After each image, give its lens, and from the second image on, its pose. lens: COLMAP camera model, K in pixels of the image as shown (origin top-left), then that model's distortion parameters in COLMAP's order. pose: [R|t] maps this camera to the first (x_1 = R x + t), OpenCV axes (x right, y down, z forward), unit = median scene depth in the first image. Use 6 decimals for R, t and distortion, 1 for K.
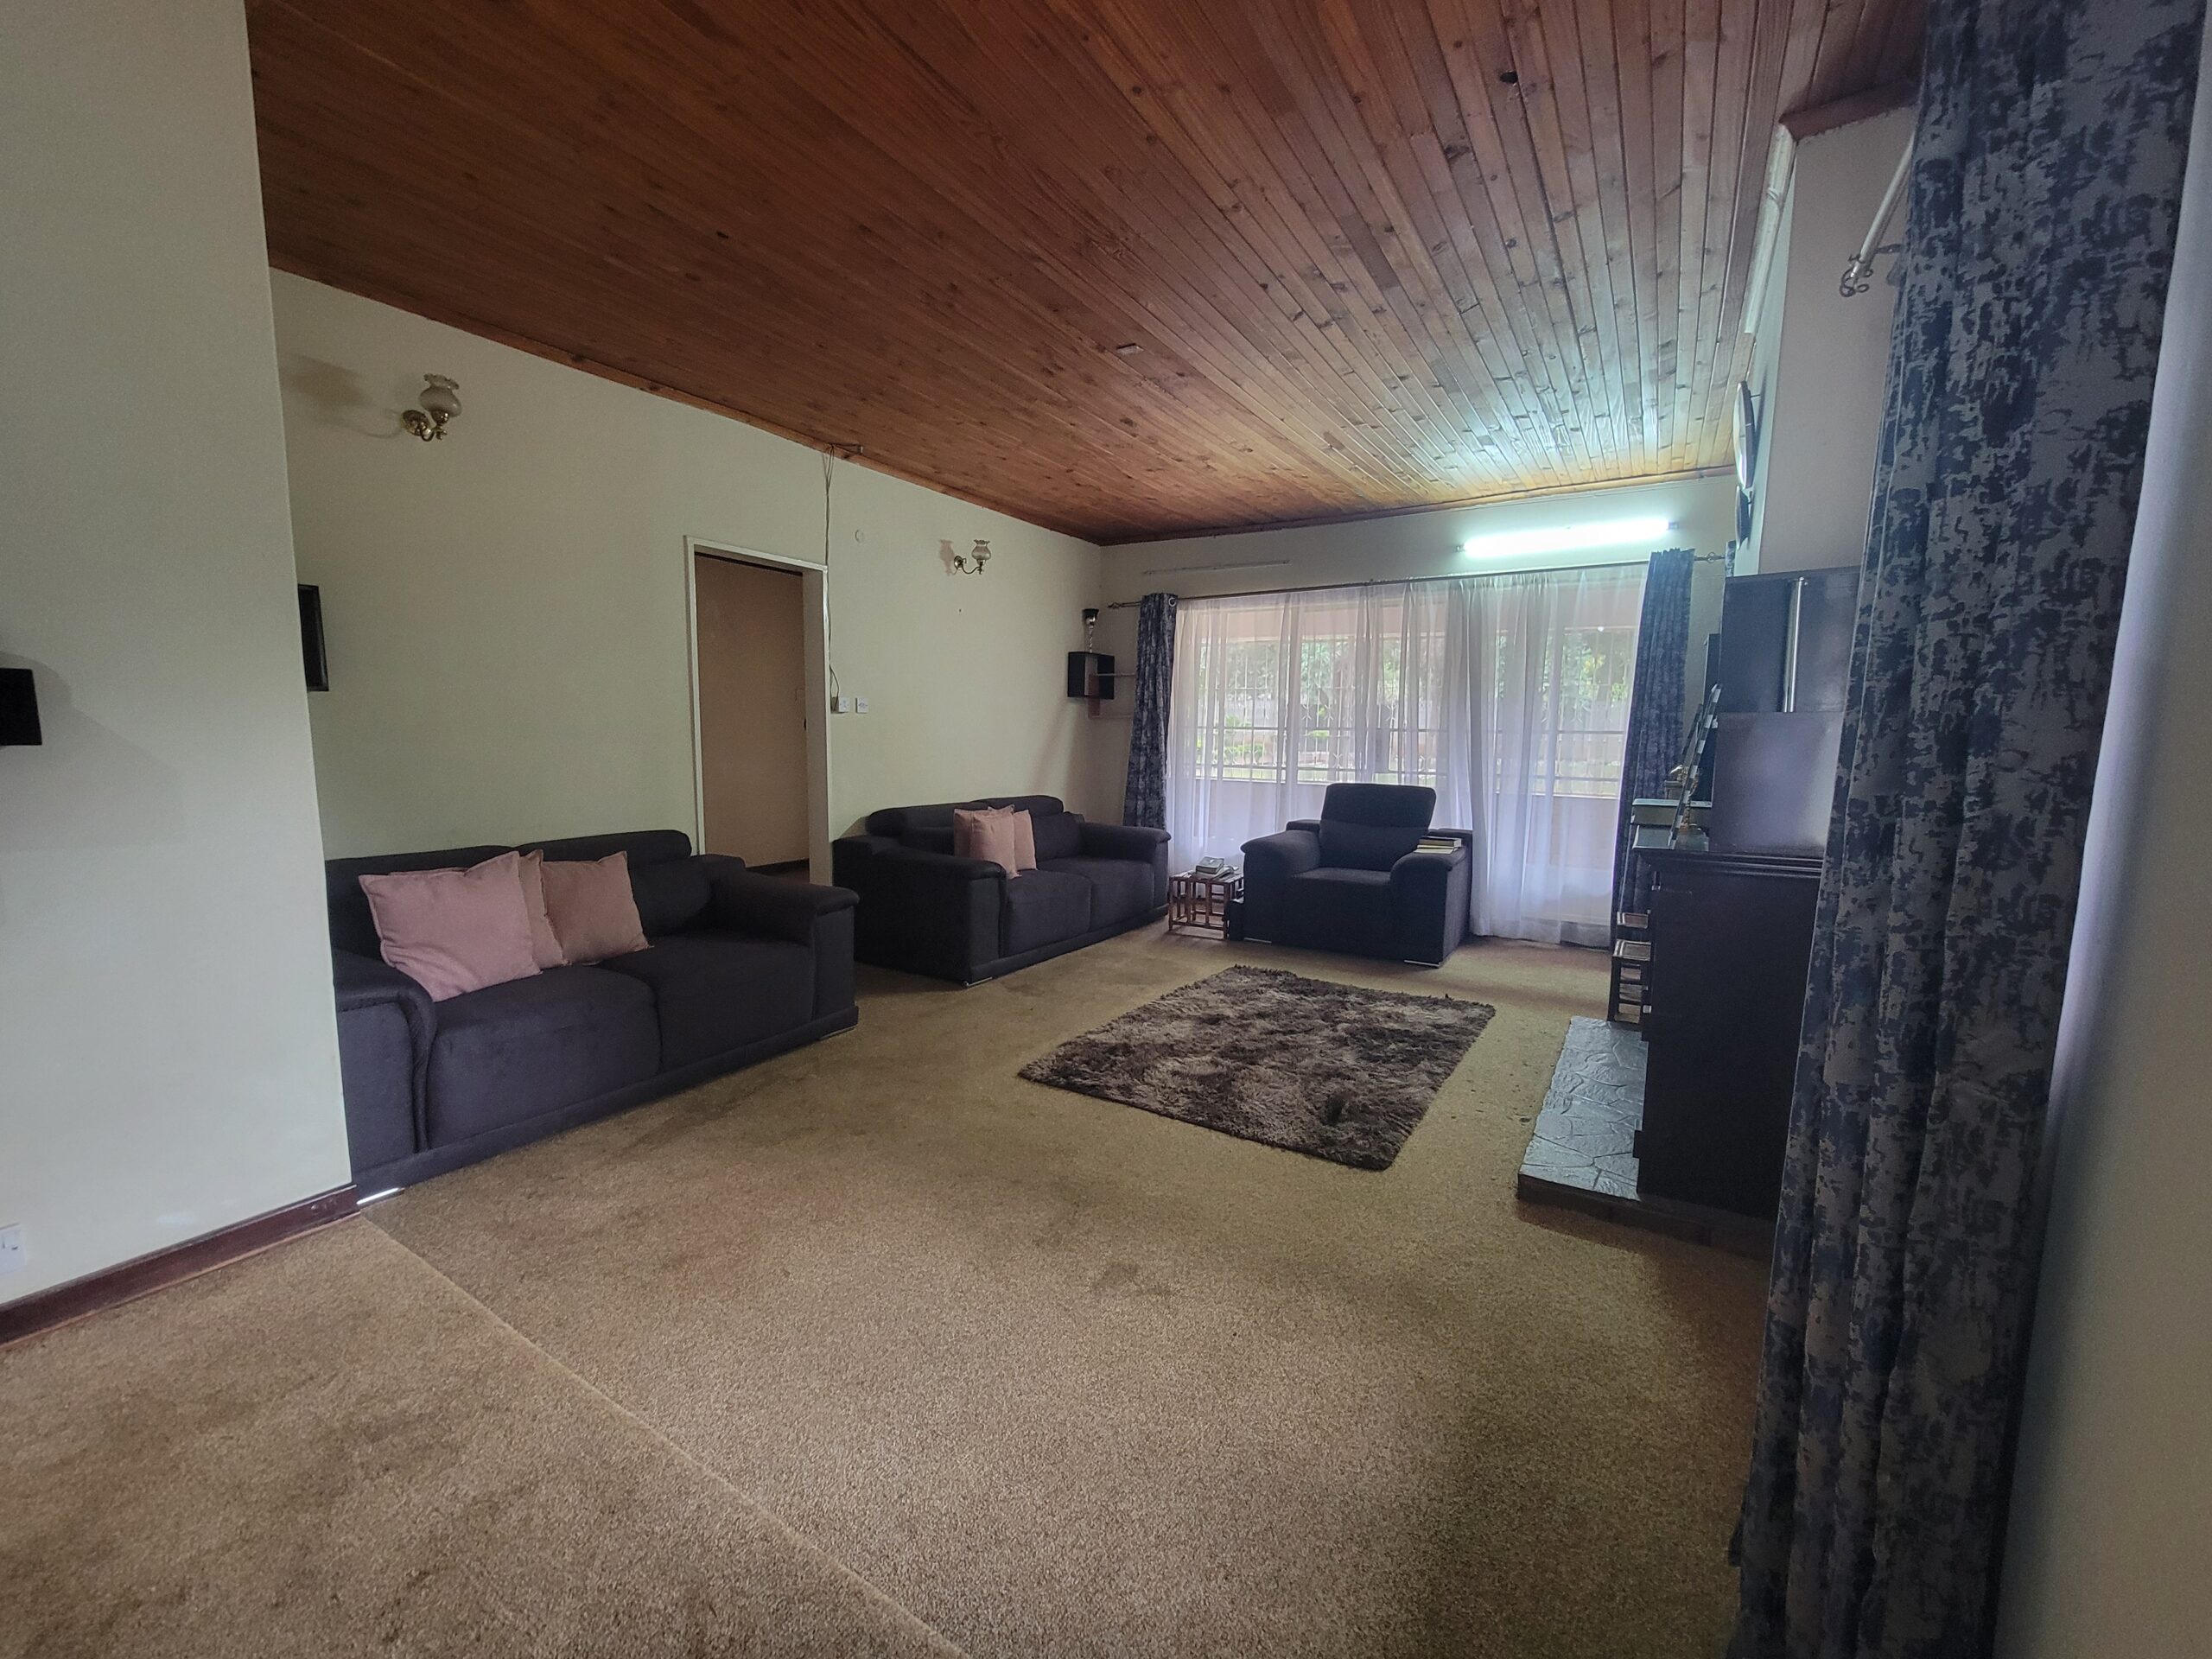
lens RADIAL K [[899.3, 0, 1095.6], [0, 899.3, 829.9], [0, 0, 1]] dist [-0.002597, 0.001720]
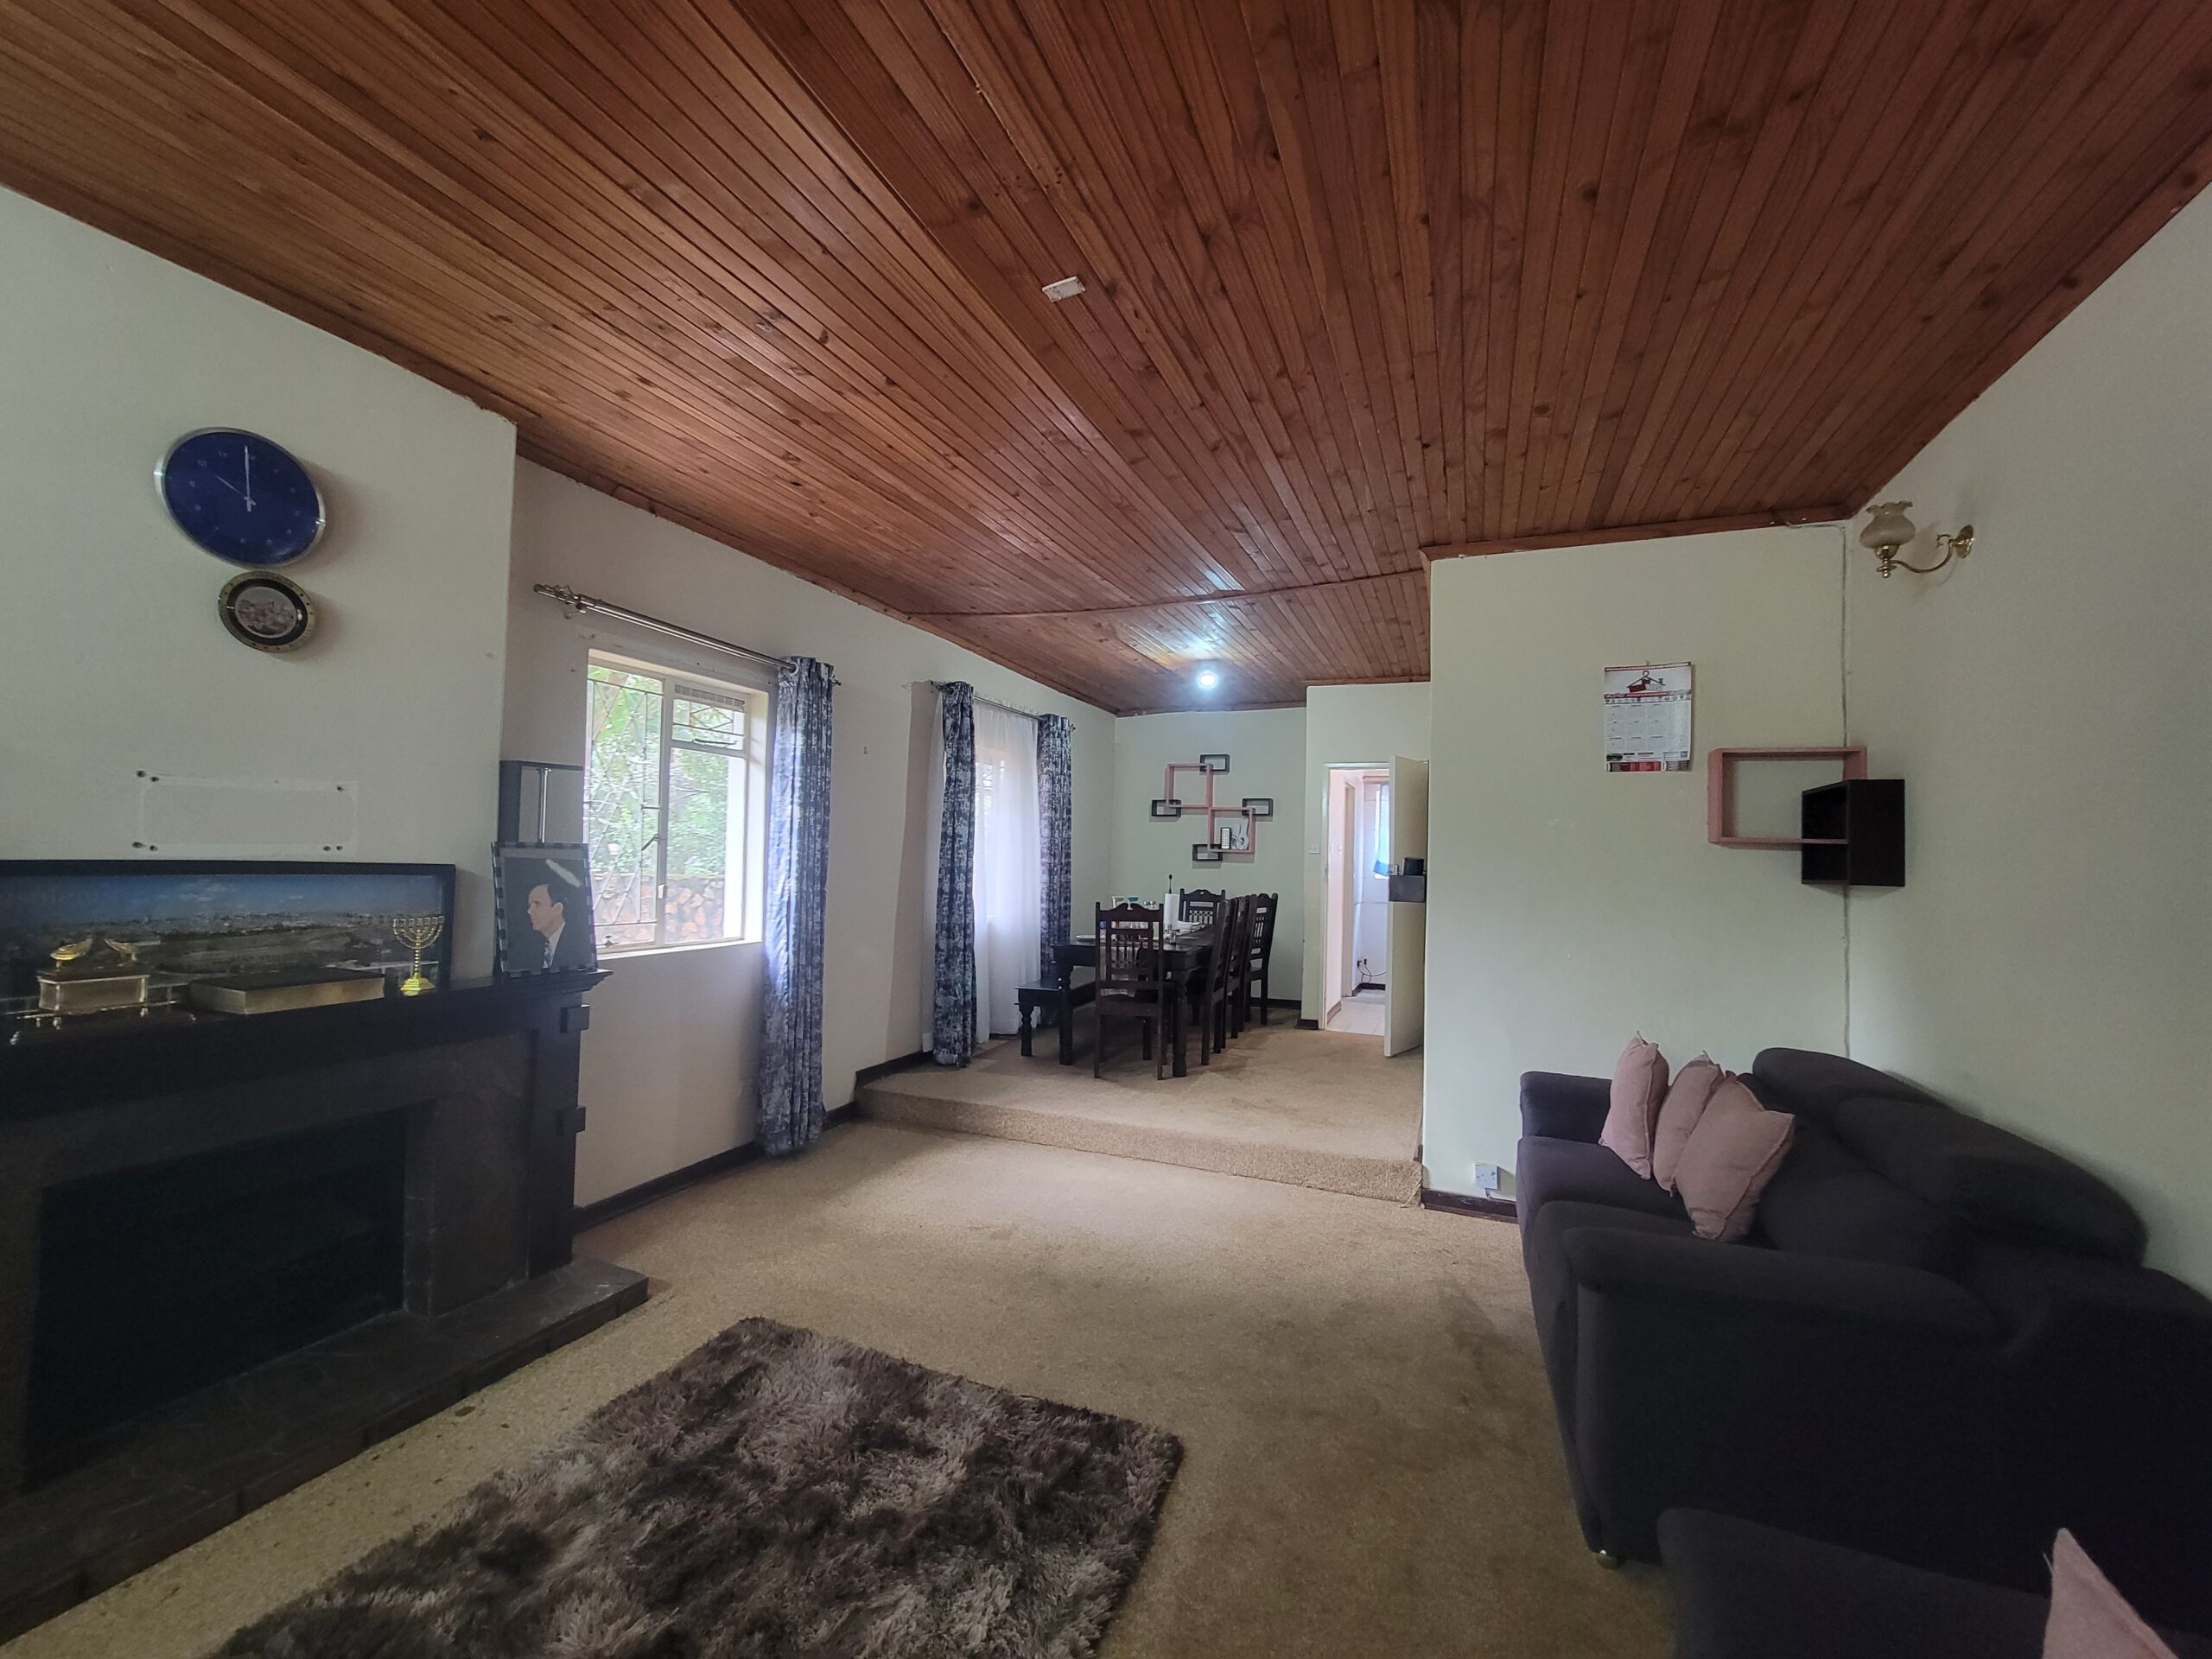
lens RADIAL K [[899.3, 0, 1103.5], [0, 899.3, 826.4], [0, 0, 1]] dist [-0.002597, 0.001720]
pose [[-0.982503, -0.040240, -0.181848, 0.116381], [-0.054810, 0.995614, 0.075819, -0.241193], [0.178000, 0.084460, -0.980399, 1.763667]]
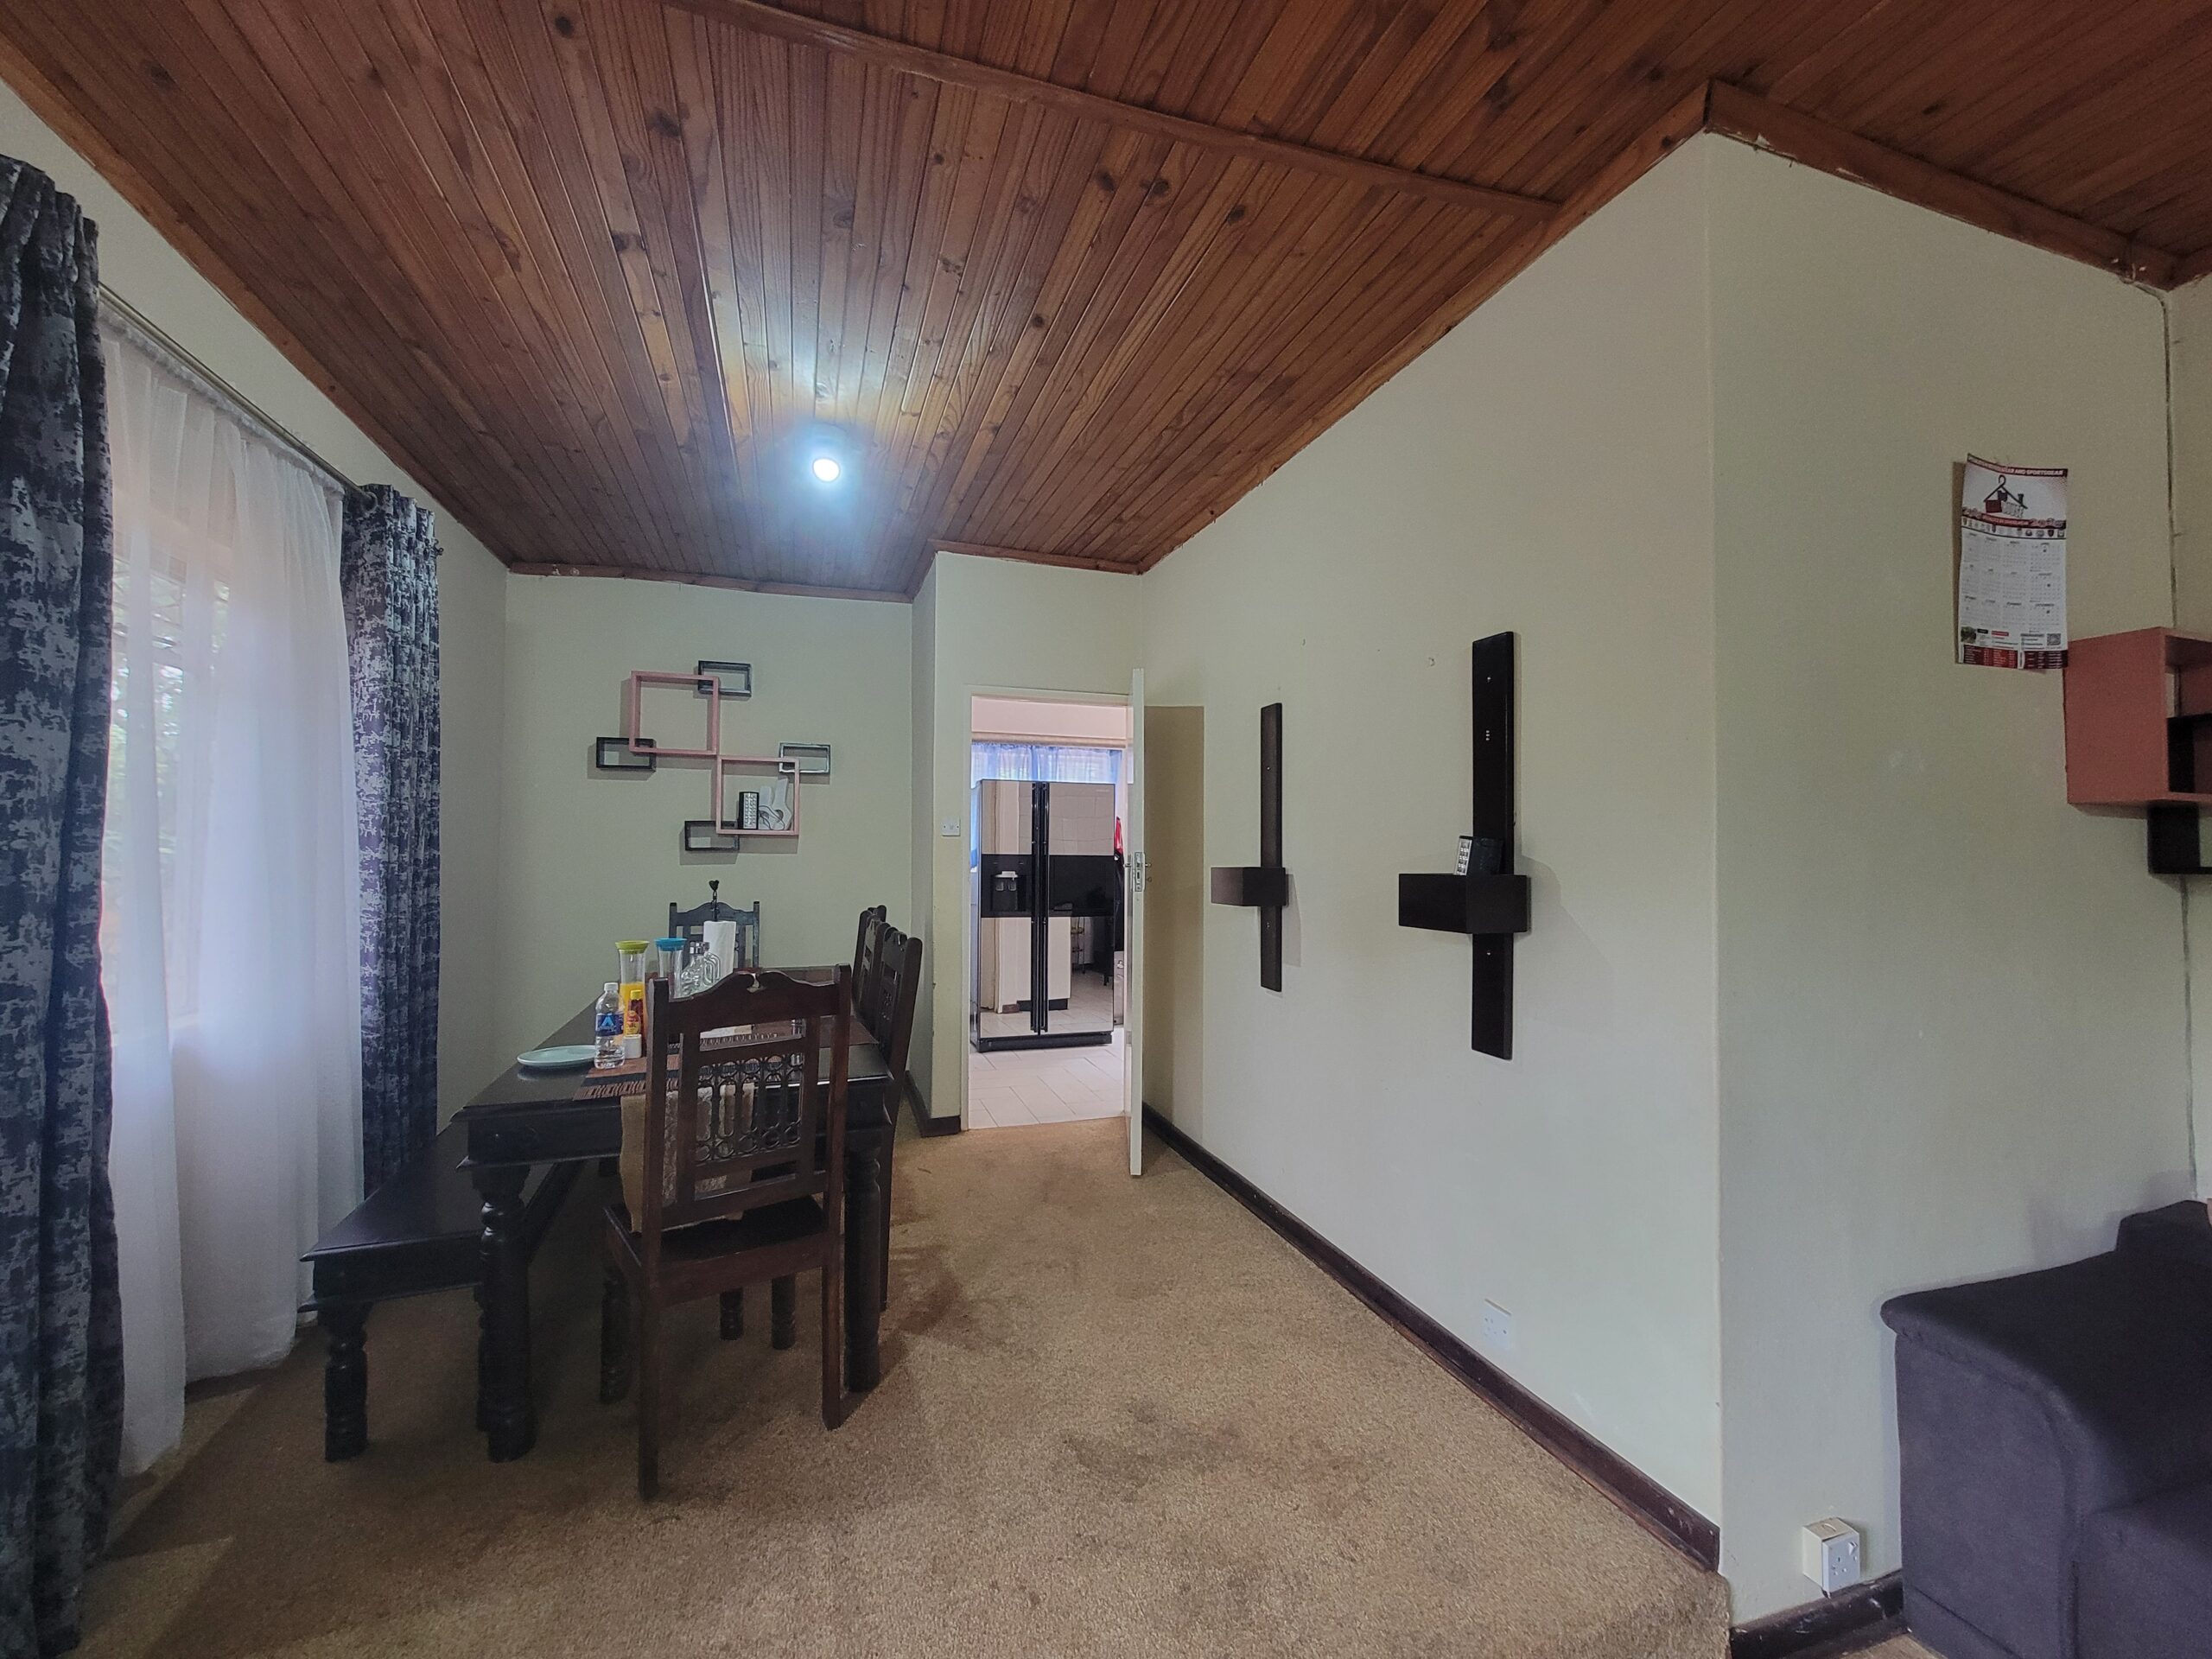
lens RADIAL K [[899.3, 0, 1098.1], [0, 899.3, 835.3], [0, 0, 1]] dist [-0.002597, 0.001720]
pose [[-0.636903, -0.032778, -0.770247, 0.073929], [-0.103450, 0.993694, 0.043253, -0.113976], [0.763972, 0.107230, -0.636277, 0.685413]]
